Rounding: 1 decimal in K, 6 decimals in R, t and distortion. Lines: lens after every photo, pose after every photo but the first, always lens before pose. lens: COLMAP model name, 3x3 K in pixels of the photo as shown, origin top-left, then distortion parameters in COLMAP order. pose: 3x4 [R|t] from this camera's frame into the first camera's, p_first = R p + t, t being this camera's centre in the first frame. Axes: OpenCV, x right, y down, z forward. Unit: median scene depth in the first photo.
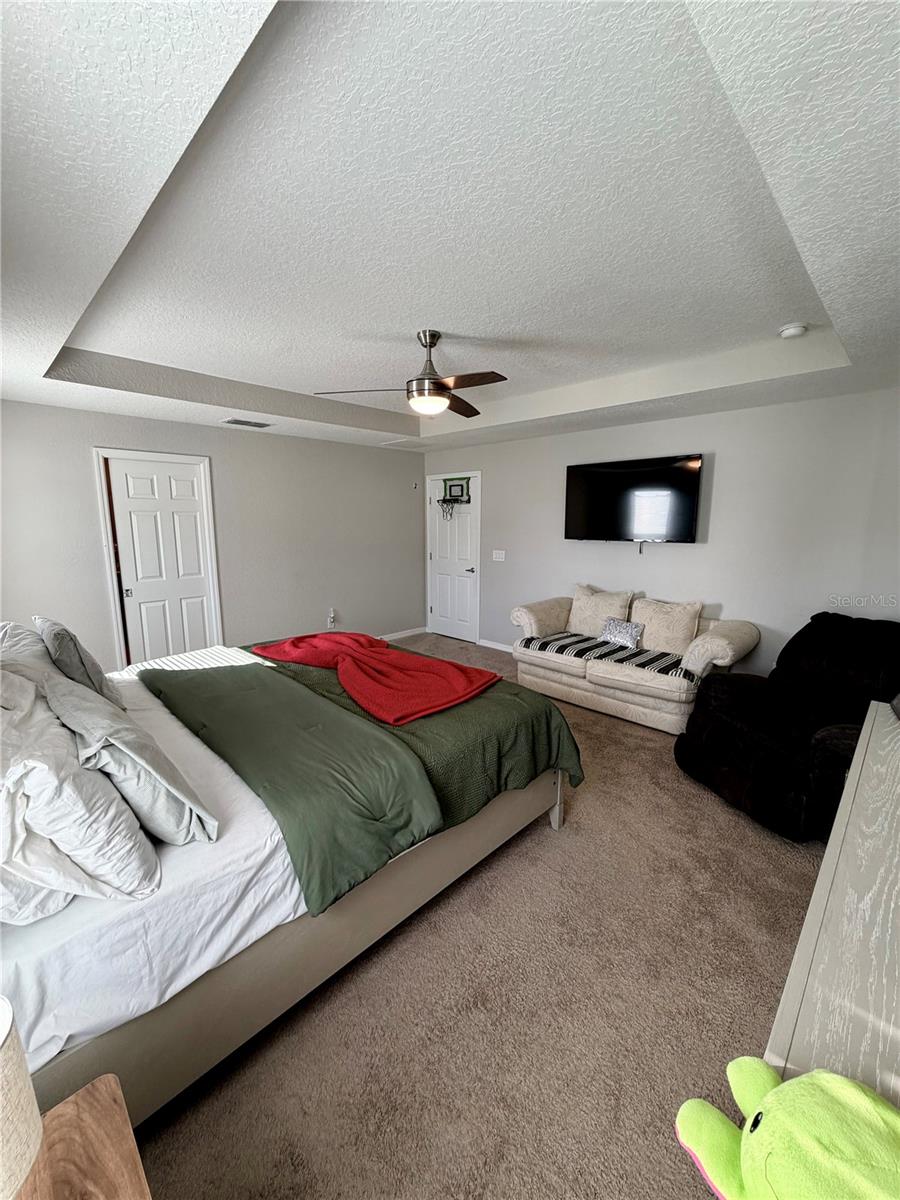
lens RADIAL K [[474.8, 0, 450.0], [0, 474.8, 600.0], [0, 0, 1]] dist [-0.000712, 0.000366]
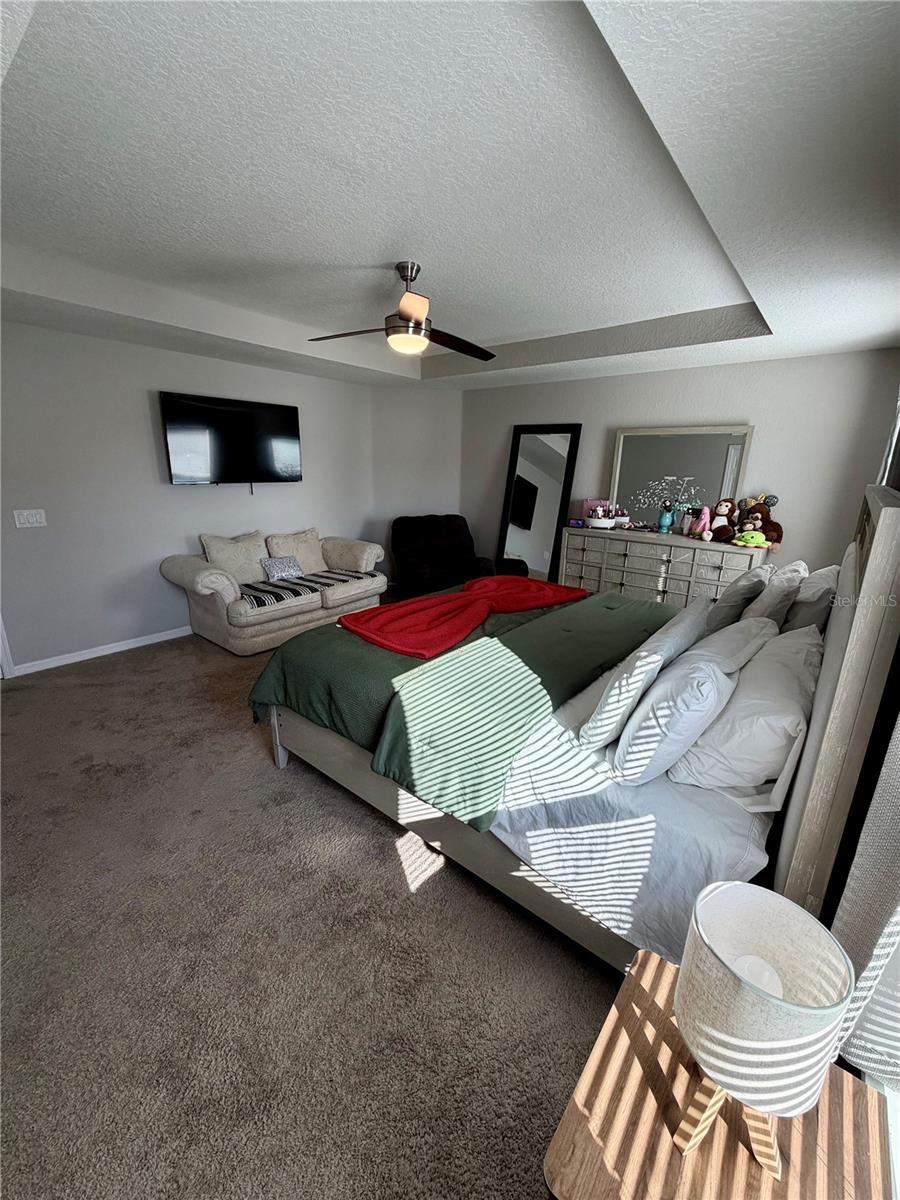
lens RADIAL K [[474.8, 0, 450.0], [0, 474.8, 600.0], [0, 0, 1]] dist [-0.000712, 0.000366]
pose [[-0.088401, -0.274444, 0.957531, -0.801824], [0.151677, 0.946376, 0.285250, -0.125268], [-0.984469, 0.170451, -0.042034, 0.742238]]
